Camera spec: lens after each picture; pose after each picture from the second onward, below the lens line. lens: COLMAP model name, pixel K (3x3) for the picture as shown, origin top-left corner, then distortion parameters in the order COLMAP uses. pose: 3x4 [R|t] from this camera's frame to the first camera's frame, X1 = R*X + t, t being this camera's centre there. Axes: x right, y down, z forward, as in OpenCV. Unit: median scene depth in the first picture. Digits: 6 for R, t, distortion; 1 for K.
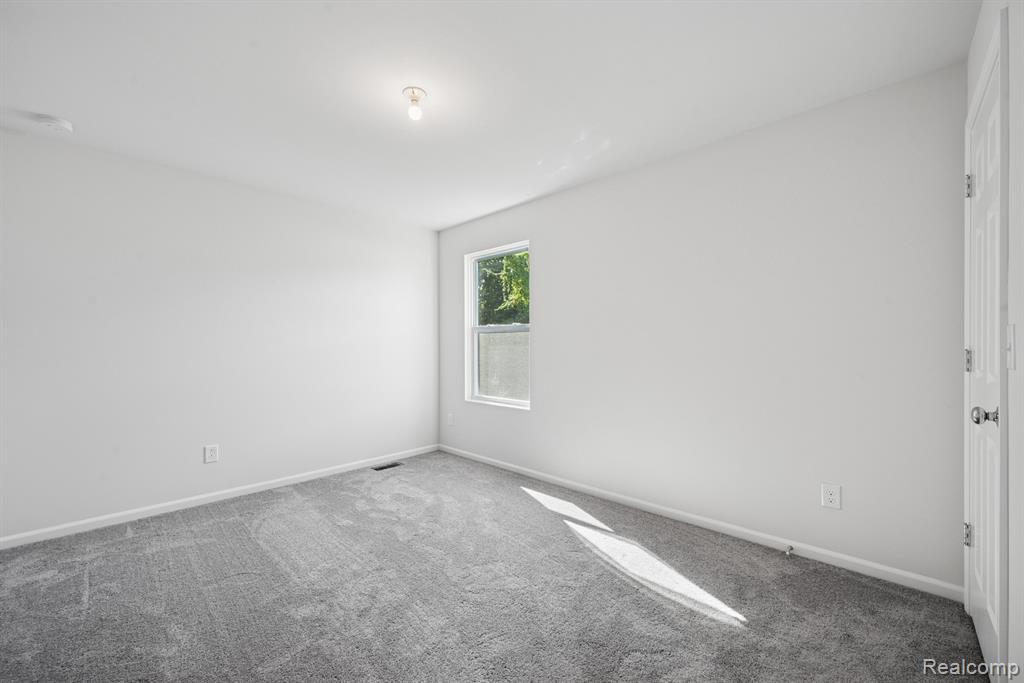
lens RADIAL K [[403.3, 0, 512.3], [0, 403.3, 345.1], [0, 0, 1]] dist [0.002854, 0.000797]
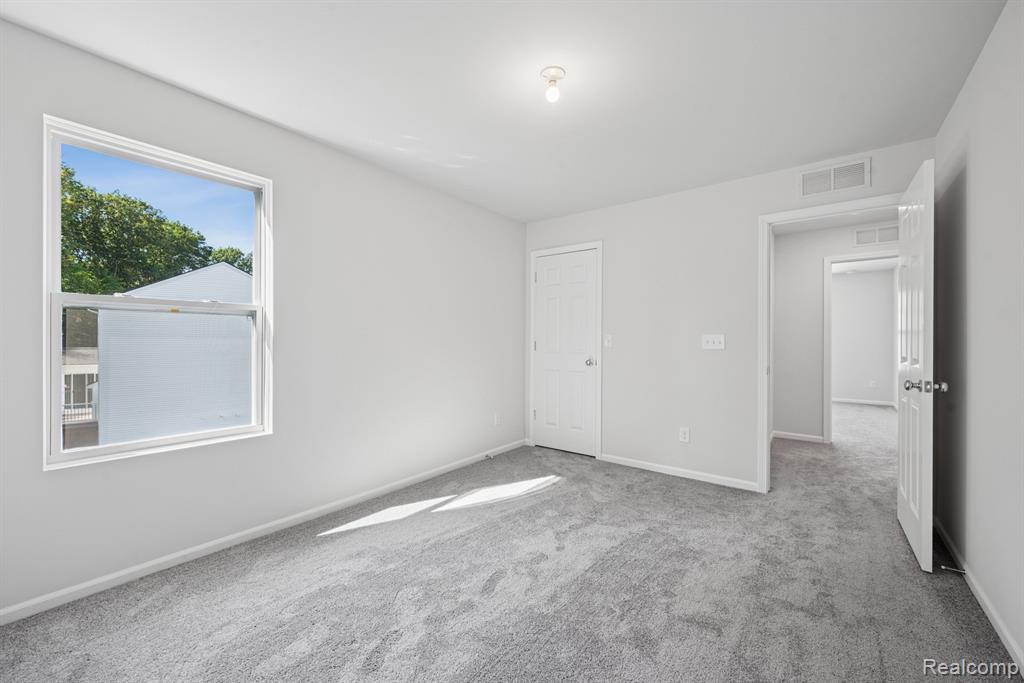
lens RADIAL K [[403.3, 0, 519.6], [0, 403.3, 341.6], [0, 0, 1]] dist [0.002854, 0.000797]
pose [[-0.100202, -0.002205, 0.994965, -0.978552], [0.000024, 0.999998, 0.002219, 0.011235], [-0.994967, 0.000246, -0.100202, 0.973913]]
